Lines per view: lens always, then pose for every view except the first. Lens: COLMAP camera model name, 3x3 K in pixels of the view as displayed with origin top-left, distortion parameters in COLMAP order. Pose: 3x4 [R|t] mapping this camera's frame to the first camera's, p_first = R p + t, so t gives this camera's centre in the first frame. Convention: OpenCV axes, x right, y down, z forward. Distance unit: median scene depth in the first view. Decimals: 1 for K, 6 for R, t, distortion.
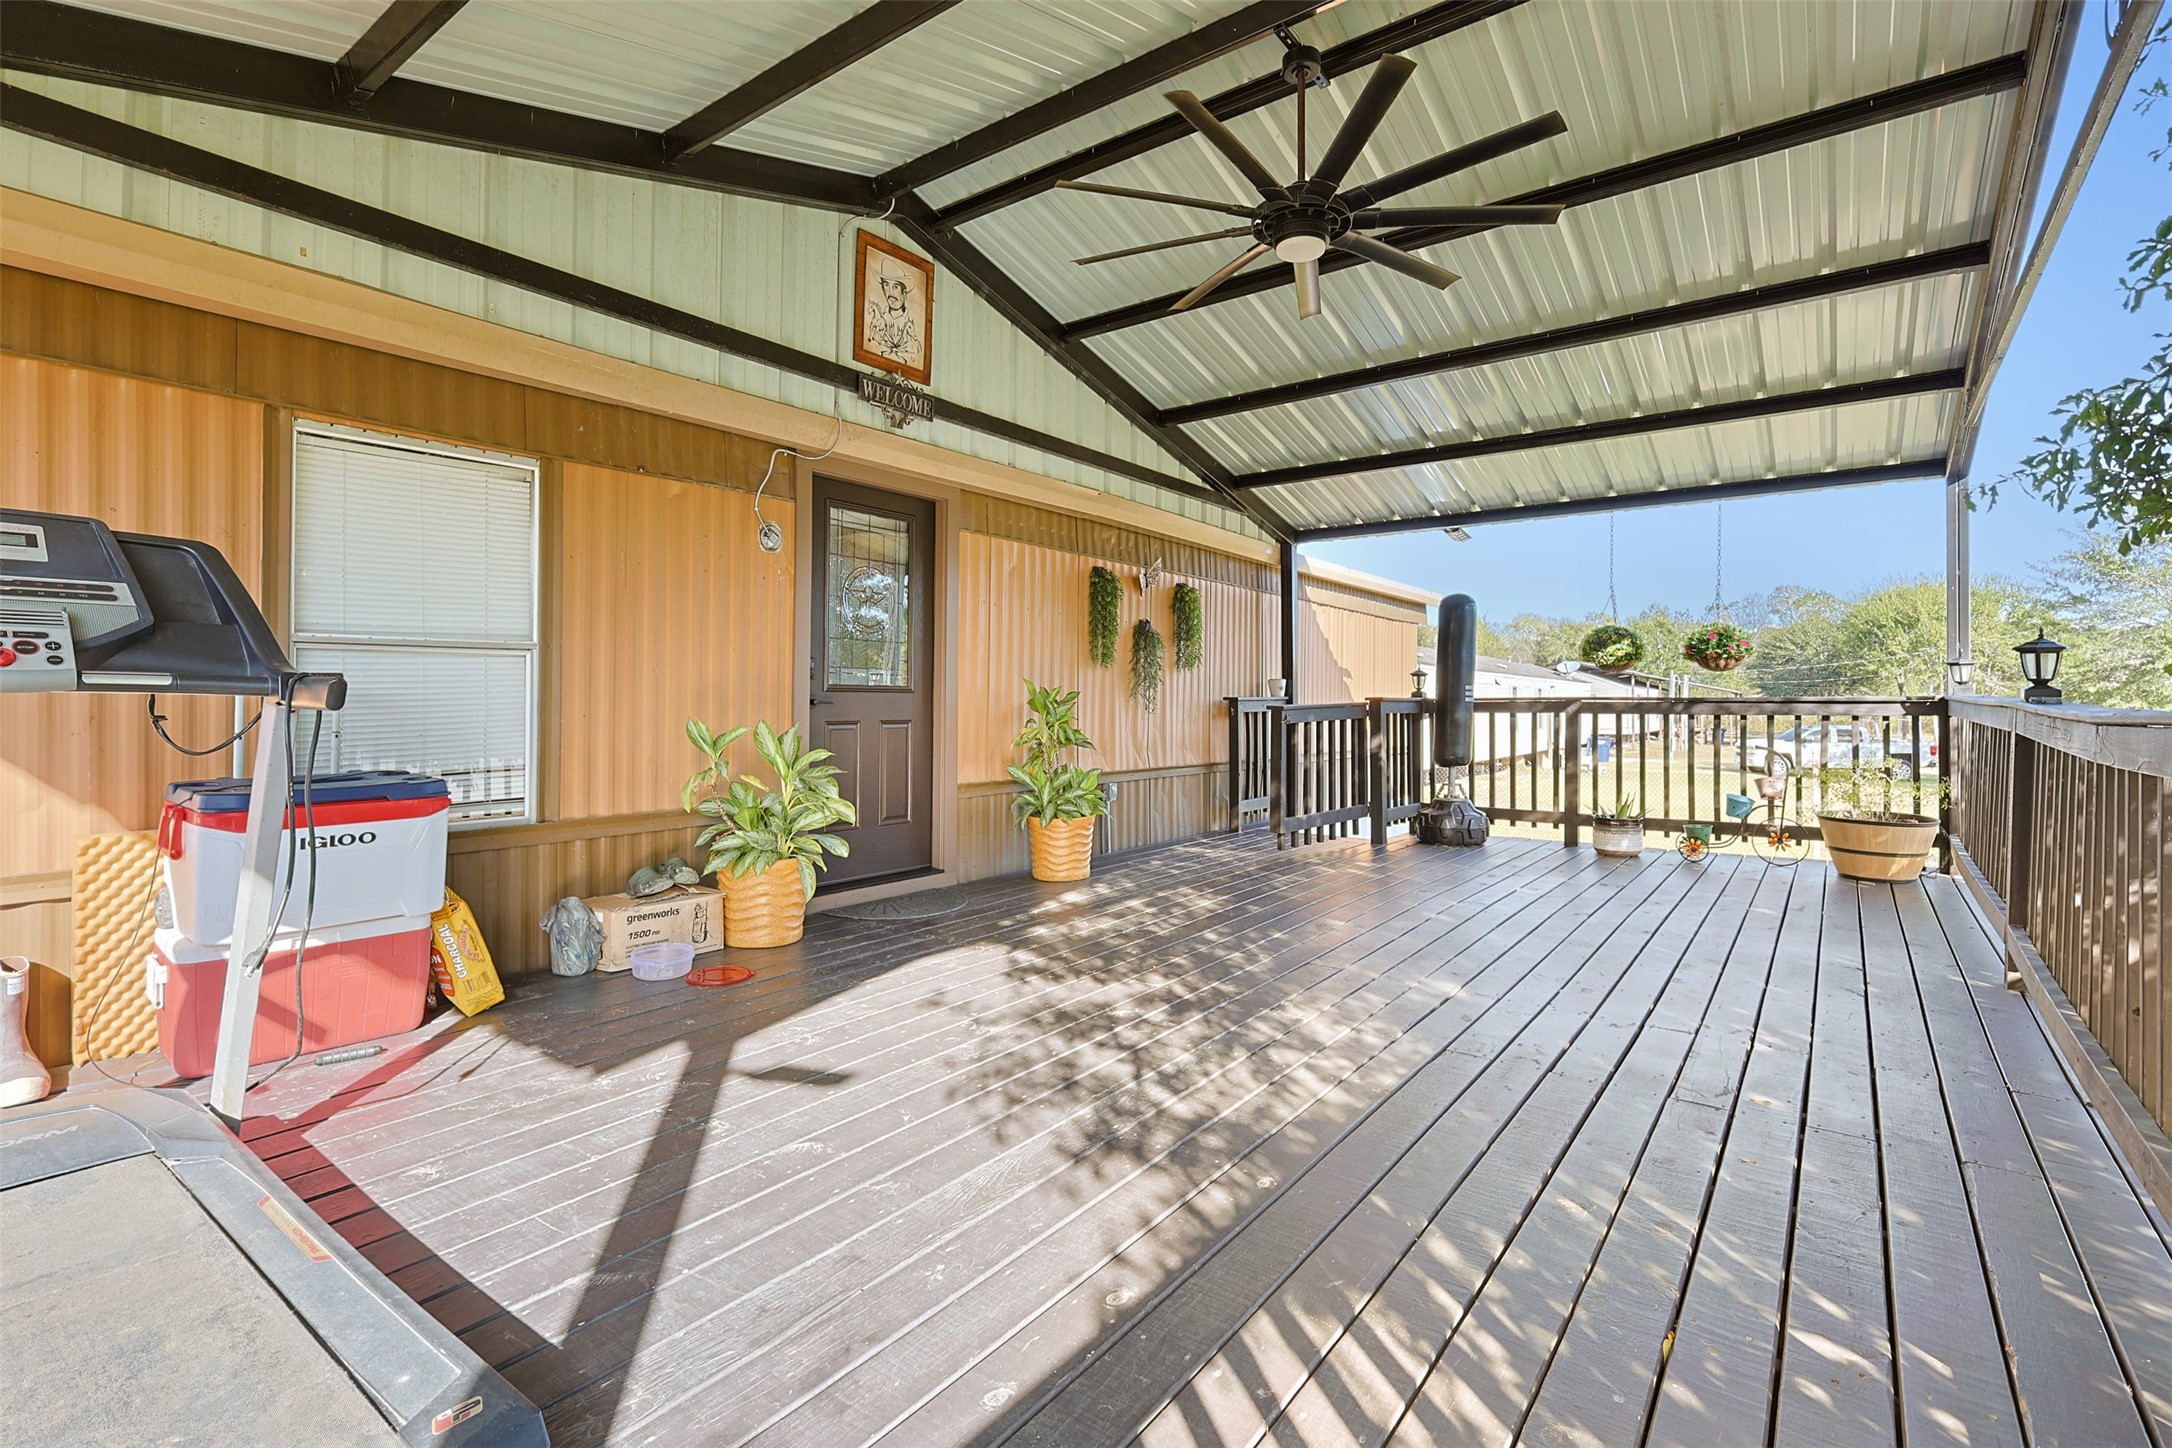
lens RADIAL K [[1007.3, 0, 1084.4], [0, 1007.3, 711.0], [0, 0, 1]] dist [0.002998, 0.000251]
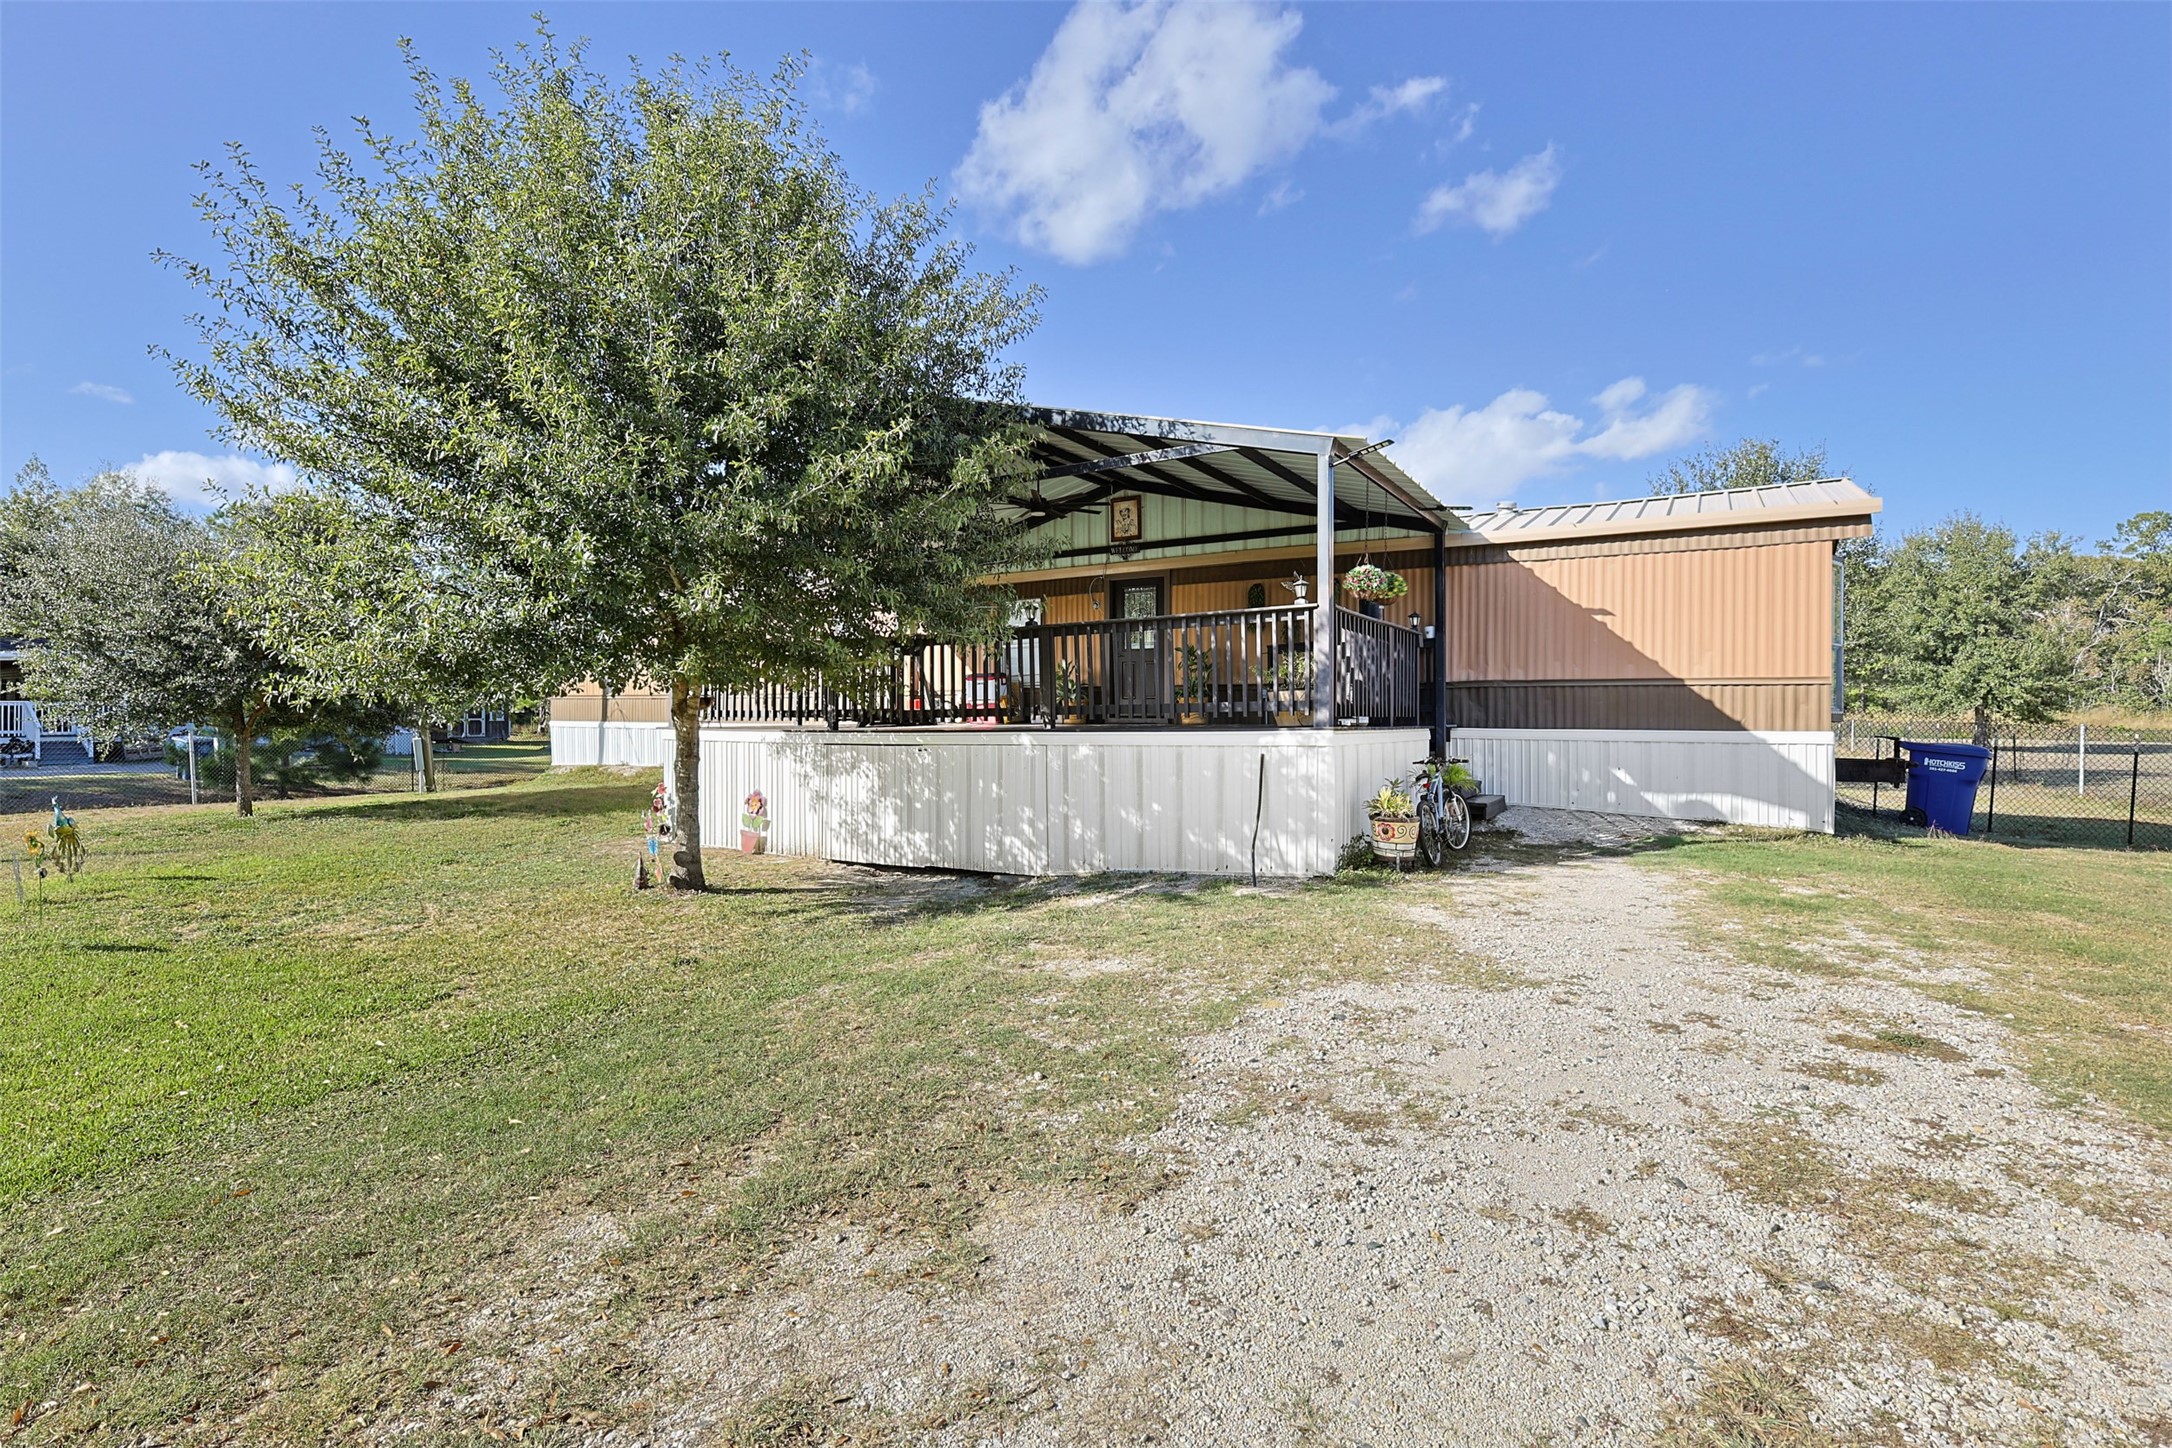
lens RADIAL K [[1007.3, 0, 1084.4], [0, 1007.3, 711.0], [0, 0, 1]] dist [0.002998, 0.000251]
pose [[0.112997, -0.006151, -0.993576, 2.623321], [-0.002670, 0.999975, -0.006495, 0.170915], [0.993592, 0.003387, 0.112977, 0.544313]]
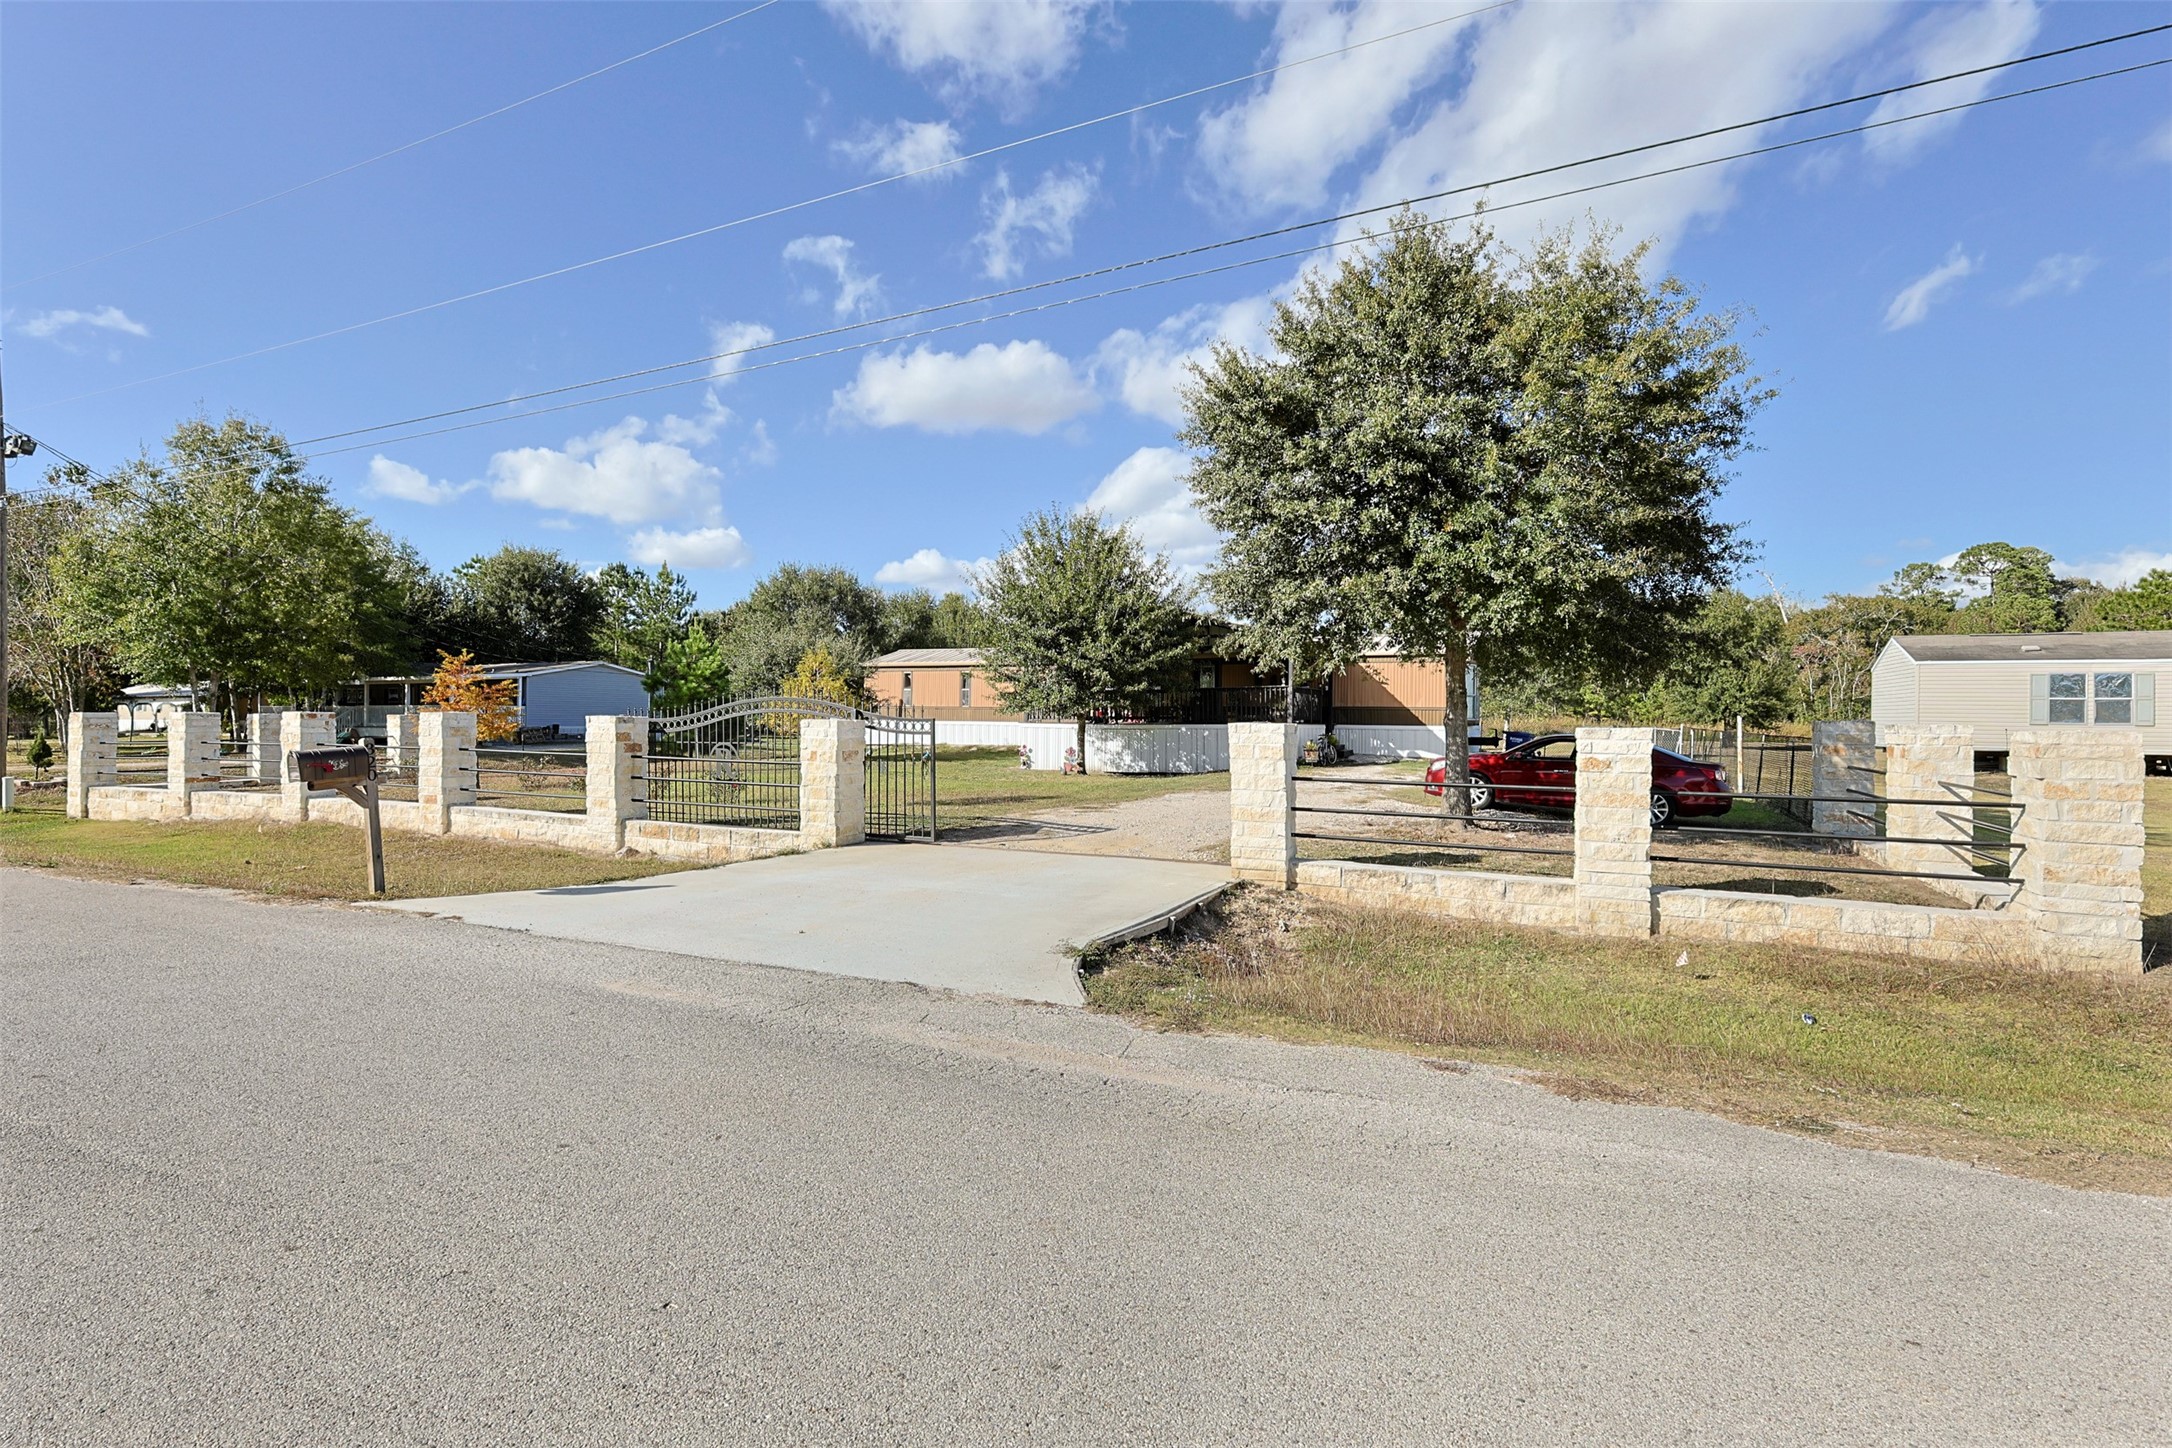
lens RADIAL K [[1011.5, 0, 1086.0], [0, 1011.5, 724.0], [0, 0, 1]] dist [0.000516, 0.000108]
pose [[0.171573, 0.003615, -0.985165, 8.421683], [-0.009124, 0.999956, 0.002080, 0.200711], [0.985129, 0.008632, 0.171599, -1.787798]]
